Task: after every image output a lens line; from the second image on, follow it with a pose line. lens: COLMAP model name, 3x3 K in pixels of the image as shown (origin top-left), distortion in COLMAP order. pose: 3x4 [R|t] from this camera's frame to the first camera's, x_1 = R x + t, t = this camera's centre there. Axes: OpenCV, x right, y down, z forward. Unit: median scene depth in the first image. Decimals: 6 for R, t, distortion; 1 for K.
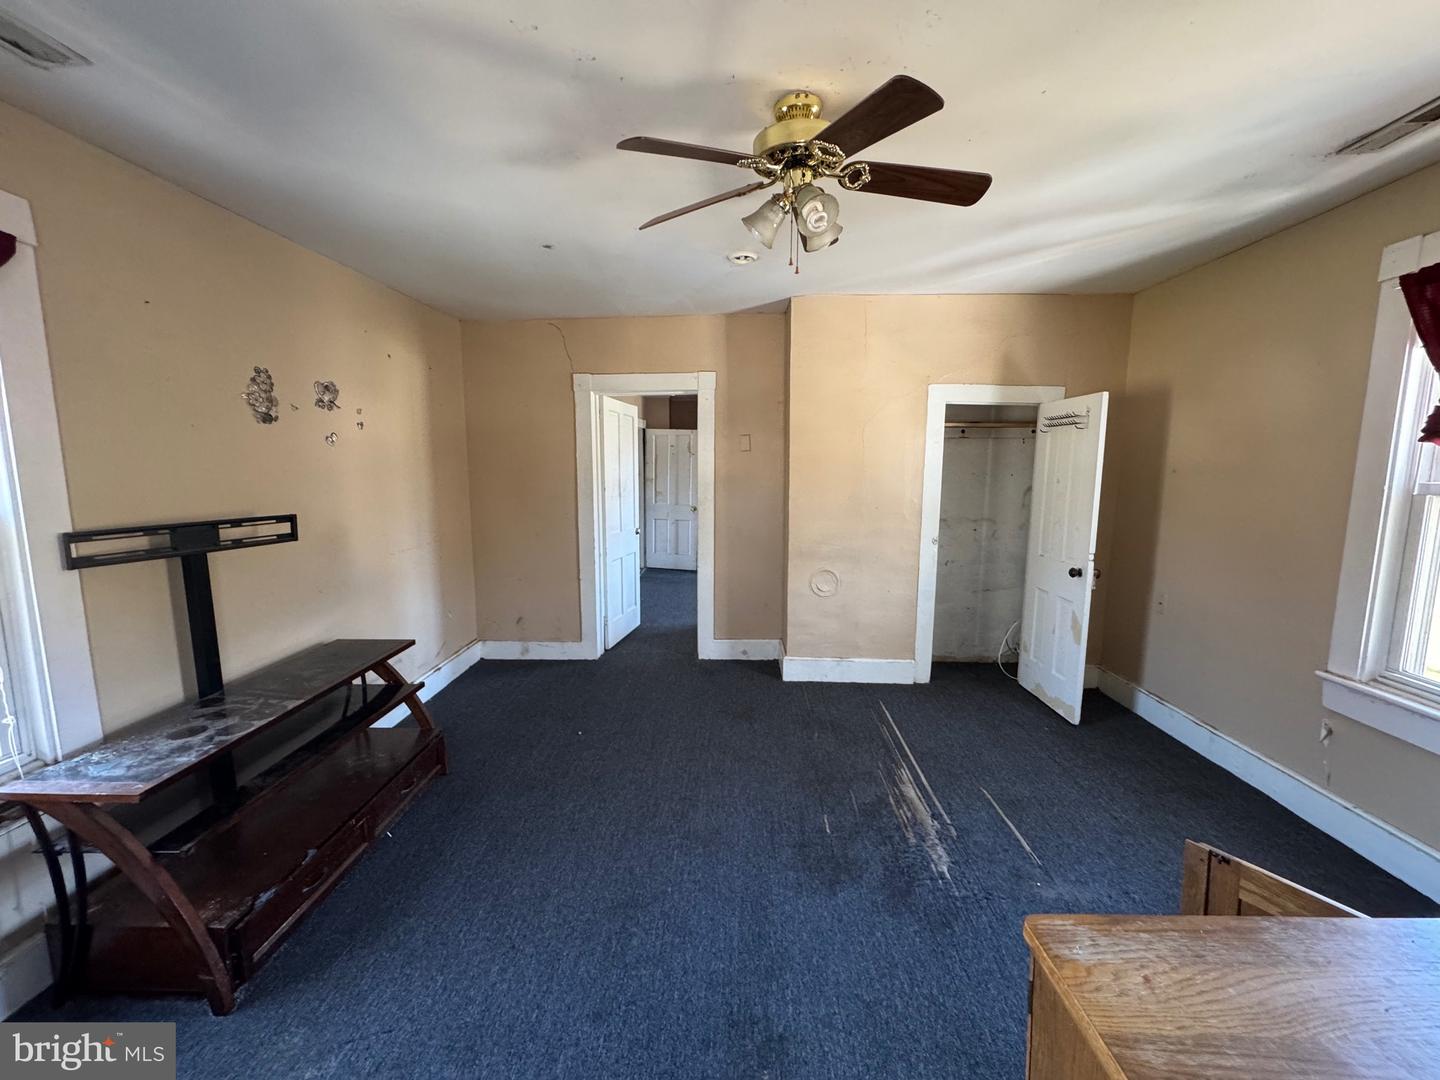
lens RADIAL K [[581.2, 0, 720.0], [0, 581.2, 540.0], [0, 0, 1]] dist [0.008021, -0.000063]
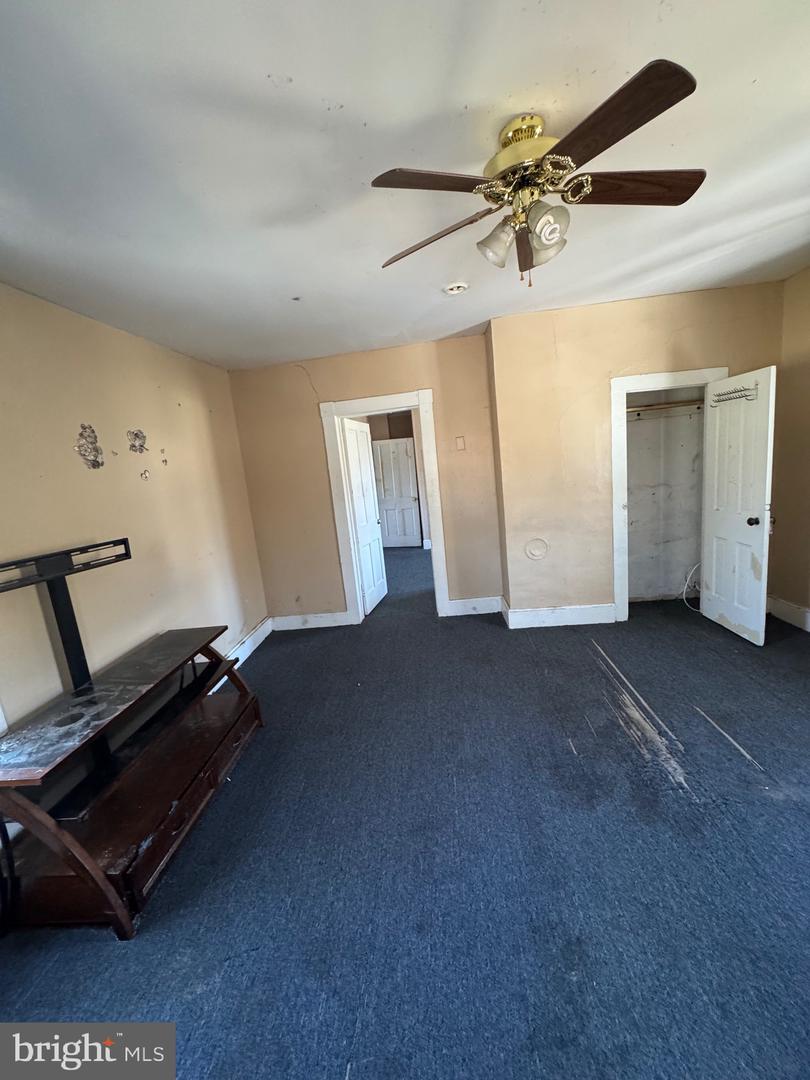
lens RADIAL K [[435.9, 0, 405.0], [0, 435.9, 540.0], [0, 0, 1]] dist [0.008021, -0.000063]
pose [[0.993894, -0.096451, -0.053581, -0.078186], [0.098744, 0.994229, 0.041926, -0.019937], [0.049228, -0.046961, 0.997683, 0.084086]]
